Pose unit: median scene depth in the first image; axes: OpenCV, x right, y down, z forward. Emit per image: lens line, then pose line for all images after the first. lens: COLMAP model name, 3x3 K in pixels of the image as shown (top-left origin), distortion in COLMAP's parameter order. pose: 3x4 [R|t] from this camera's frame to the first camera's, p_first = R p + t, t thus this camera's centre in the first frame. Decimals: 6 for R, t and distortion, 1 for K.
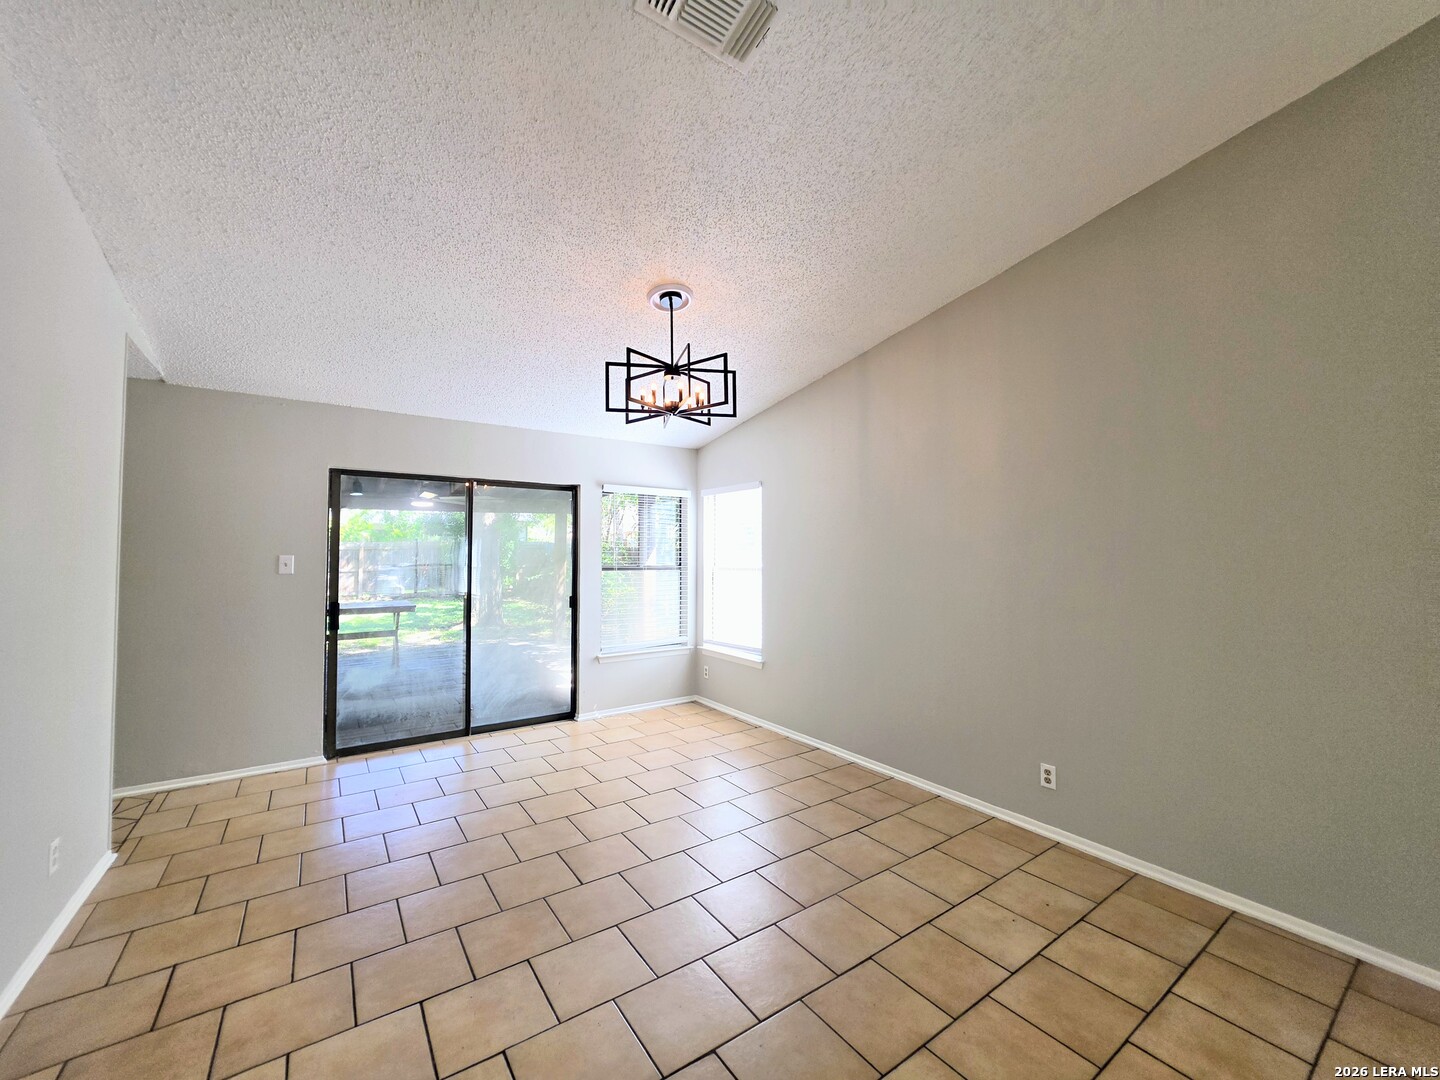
lens RADIAL K [[577.7, 0, 722.8], [0, 577.7, 546.5], [0, 0, 1]] dist [-0.003344, 0.000064]
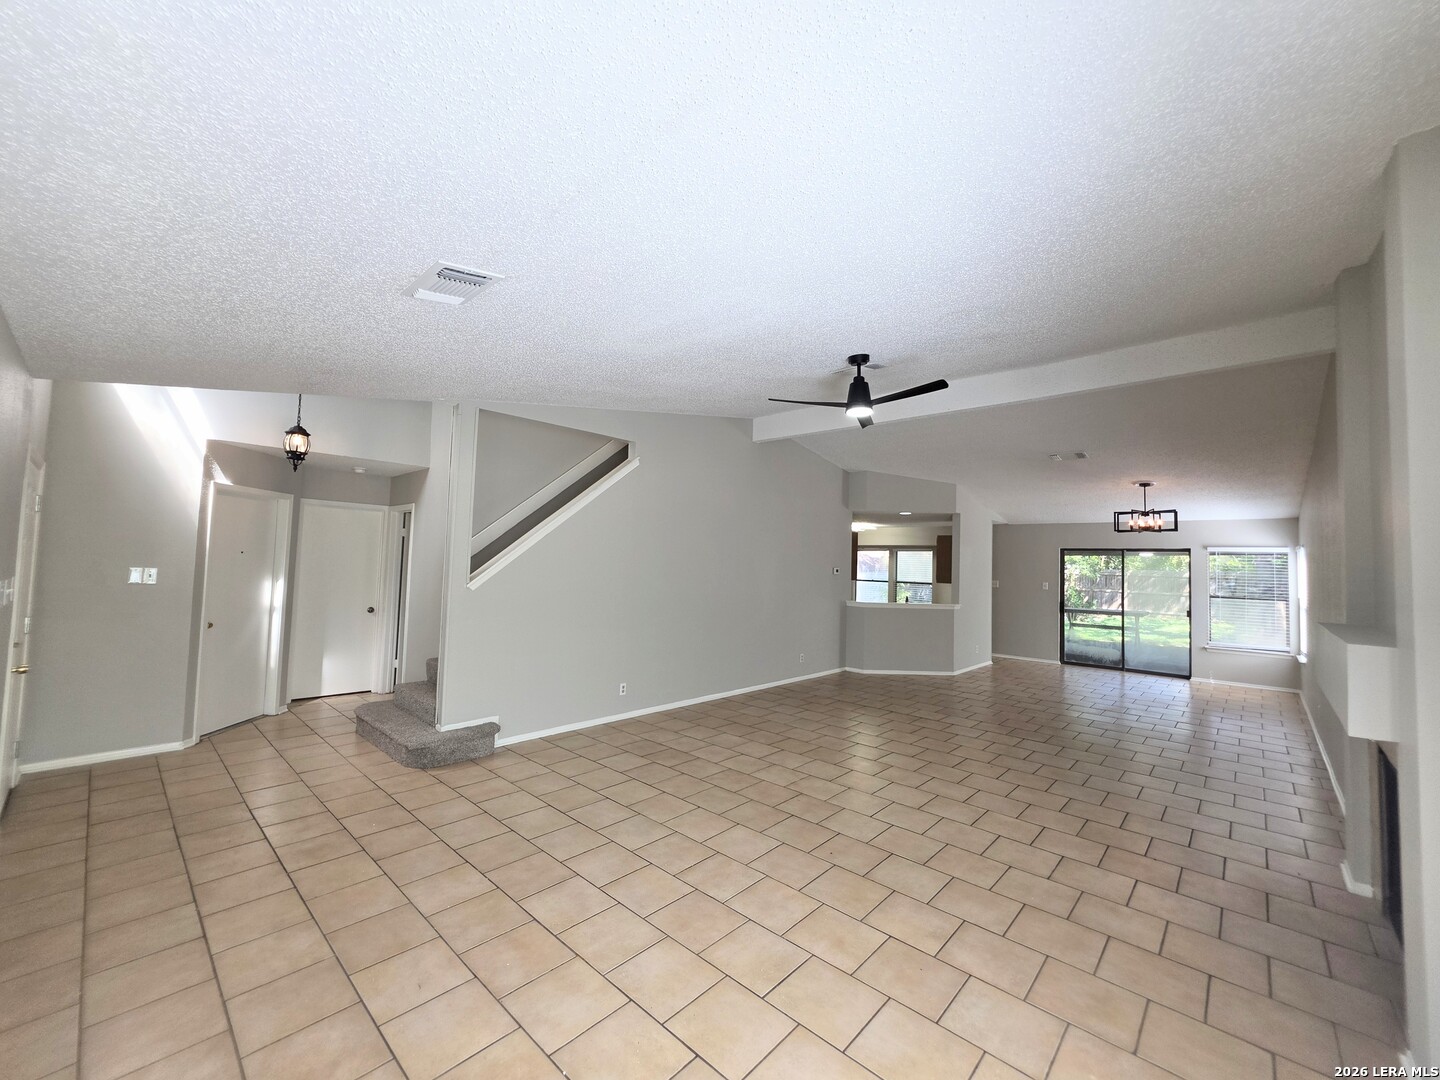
lens RADIAL K [[577.7, 0, 726.1], [0, 577.7, 541.9], [0, 0, 1]] dist [-0.003344, 0.000064]
pose [[0.221007, -0.034464, -0.974663, 1.838993], [-0.013300, 0.999176, -0.038347, -0.061308], [0.975182, 0.021438, 0.220366, -1.246474]]
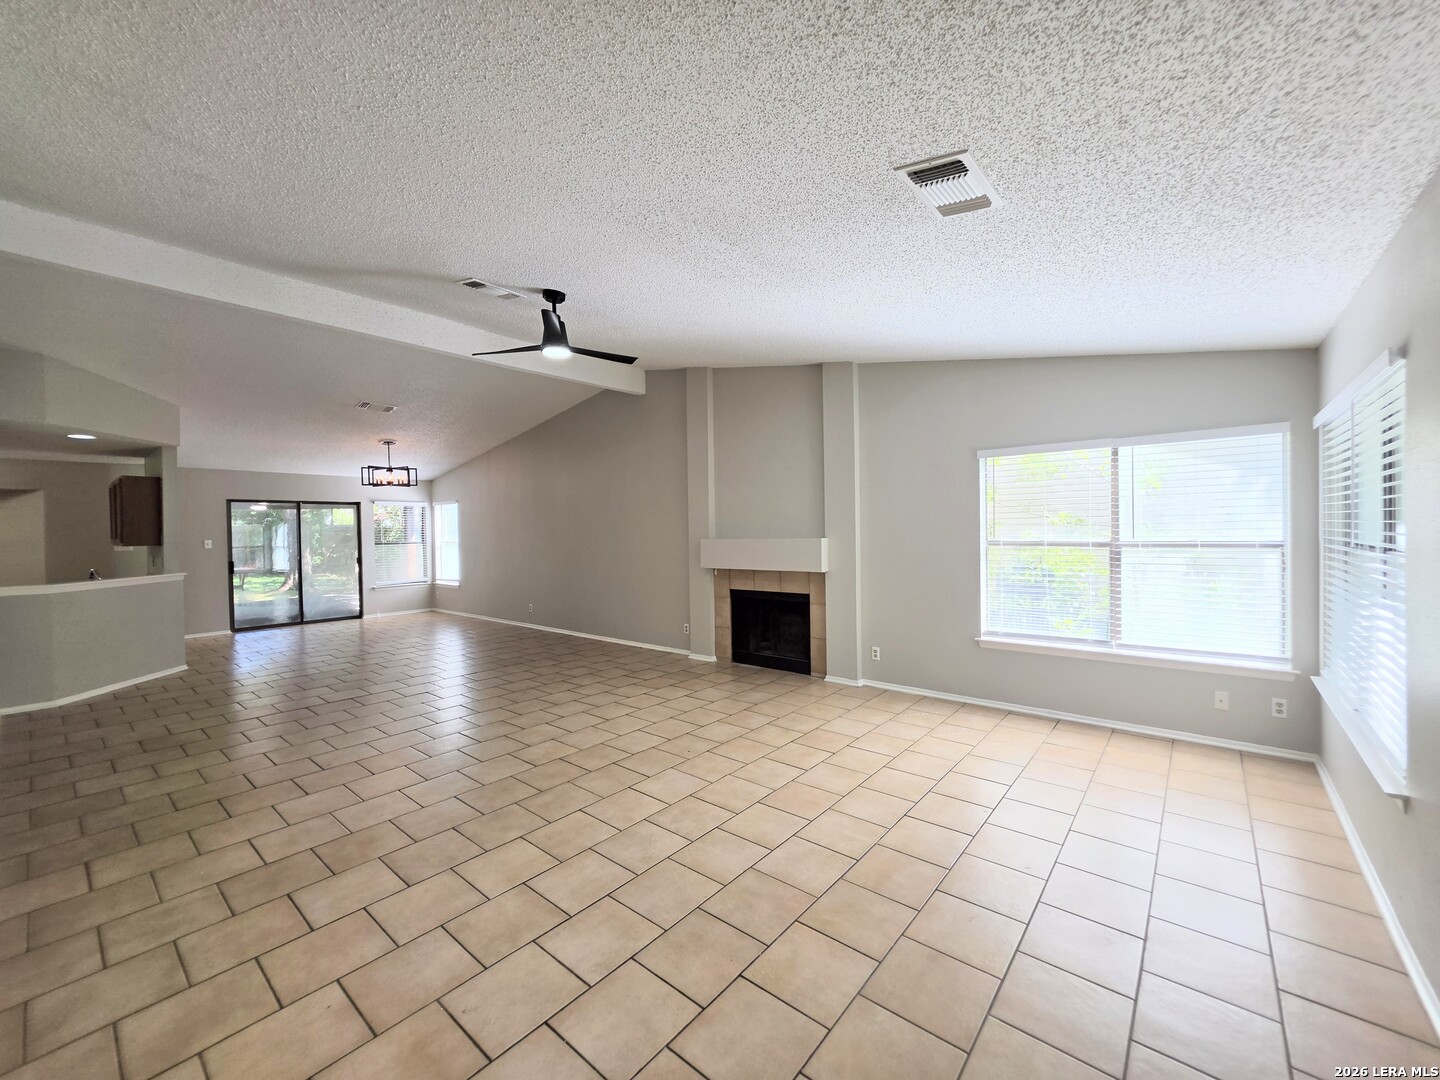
lens RADIAL K [[577.7, 0, 723.9], [0, 577.7, 538.0], [0, 0, 1]] dist [-0.003344, 0.000064]
pose [[0.964790, -0.021114, 0.262172, 0.687154], [0.013712, 0.999455, 0.030031, -0.038293], [-0.262664, -0.025379, 0.964554, -1.971257]]
